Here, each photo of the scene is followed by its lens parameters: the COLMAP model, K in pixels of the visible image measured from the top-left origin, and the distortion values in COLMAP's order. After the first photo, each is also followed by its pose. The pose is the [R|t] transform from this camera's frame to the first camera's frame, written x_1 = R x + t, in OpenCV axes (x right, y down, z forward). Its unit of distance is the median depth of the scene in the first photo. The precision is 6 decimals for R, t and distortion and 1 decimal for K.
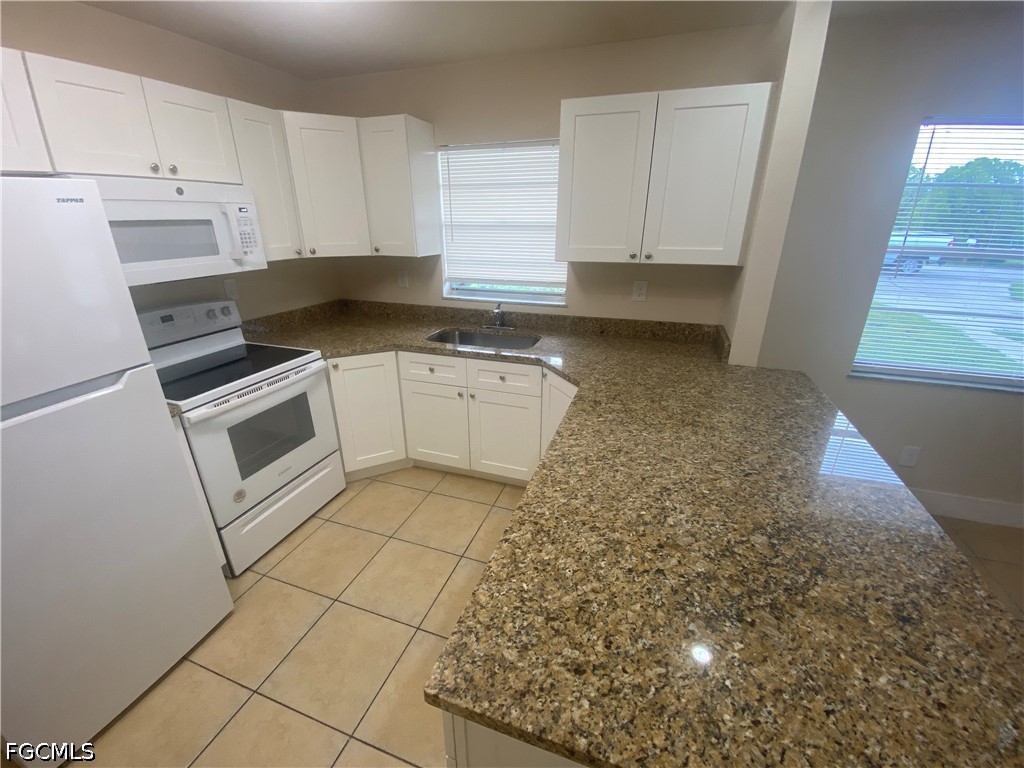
lens RADIAL K [[415.7, 0, 510.1], [0, 415.7, 384.2], [0, 0, 1]] dist [0.027266, -0.024554]
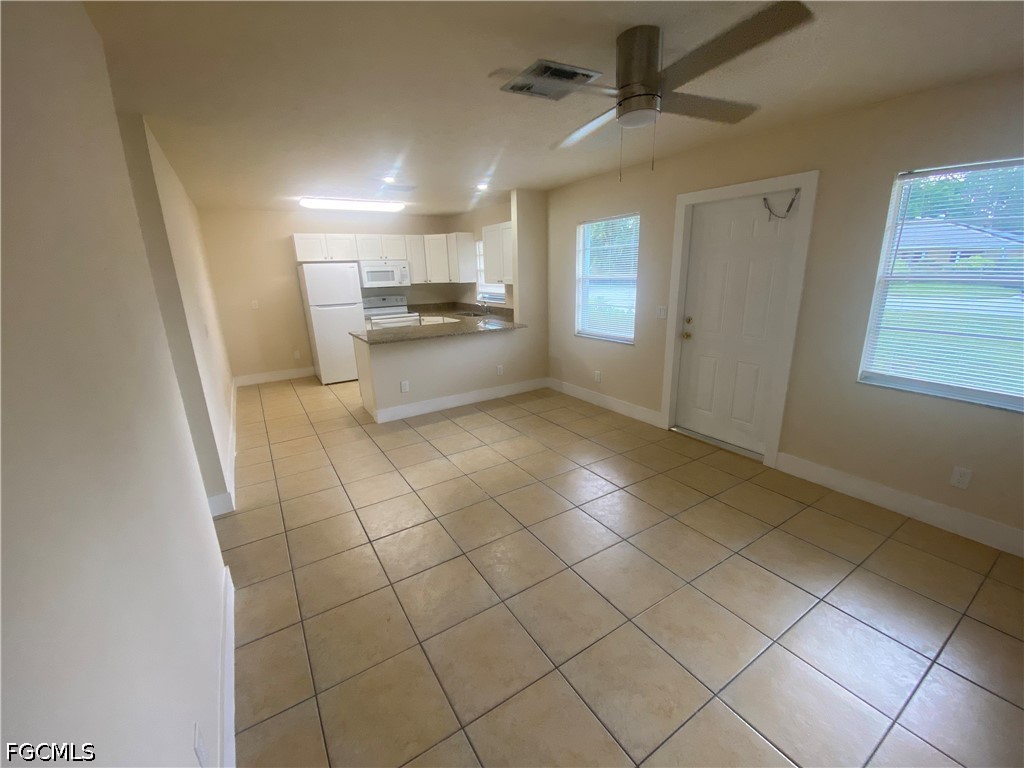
lens RADIAL K [[415.7, 0, 510.1], [0, 415.7, 384.2], [0, 0, 1]] dist [0.027266, -0.024554]
pose [[0.781656, 0.145276, -0.606554, 2.178773], [-0.201195, 0.979239, -0.024739, 0.402384], [0.590368, 0.141373, 0.794657, -1.004625]]
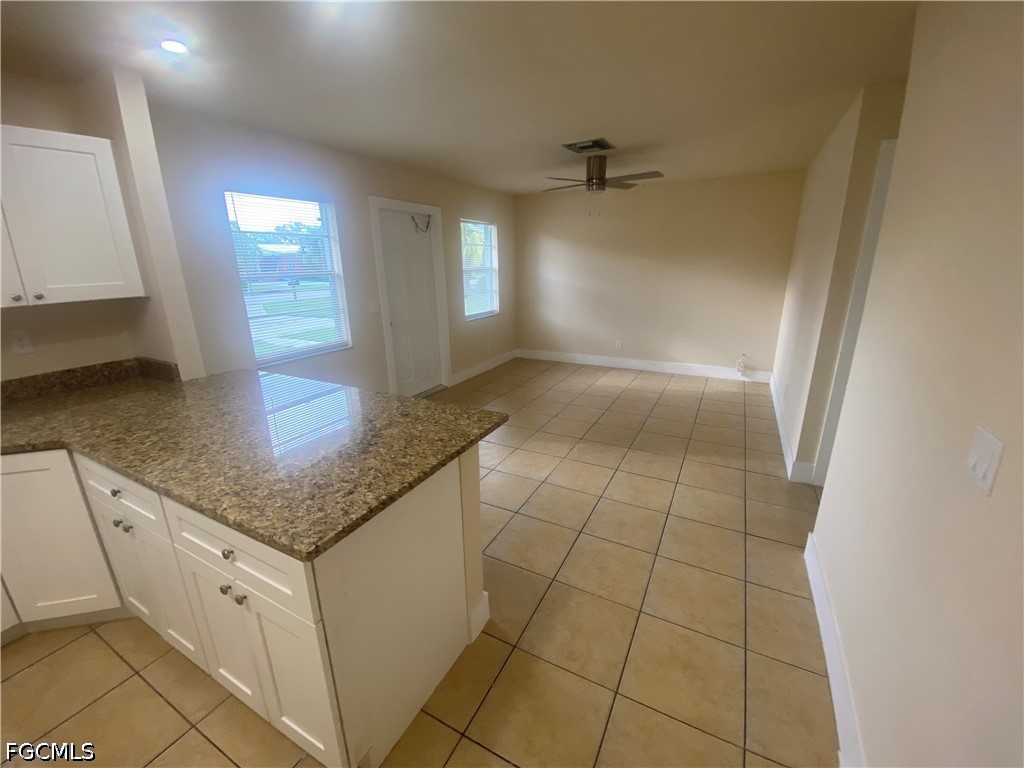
lens RADIAL K [[415.7, 0, 510.1], [0, 415.7, 384.2], [0, 0, 1]] dist [0.027266, -0.024554]
pose [[0.149879, -0.281156, 0.947886, -0.415066], [0.374461, 0.903437, 0.208762, 0.052736], [-0.915049, 0.323657, 0.240688, -0.056139]]
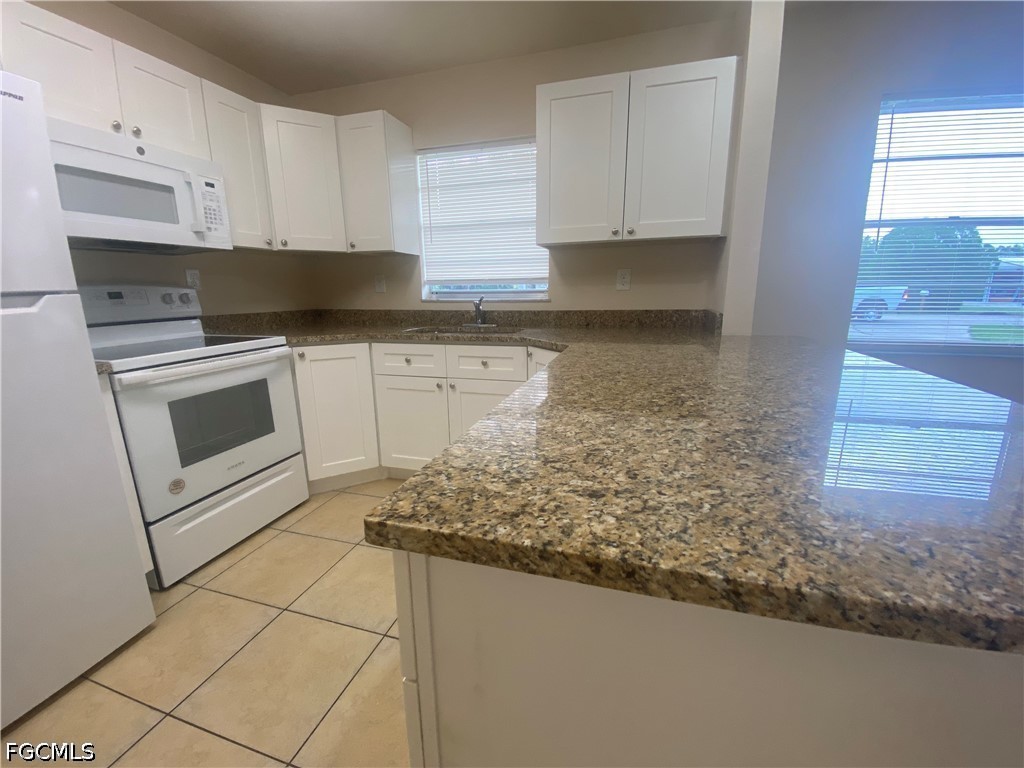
lens RADIAL K [[415.7, 0, 510.1], [0, 415.7, 384.2], [0, 0, 1]] dist [0.027266, -0.024554]
pose [[0.998950, -0.021011, 0.040705, 0.000106], [0.026877, 0.988409, -0.149416, 0.198722], [-0.037093, 0.150354, 0.987936, 0.099752]]
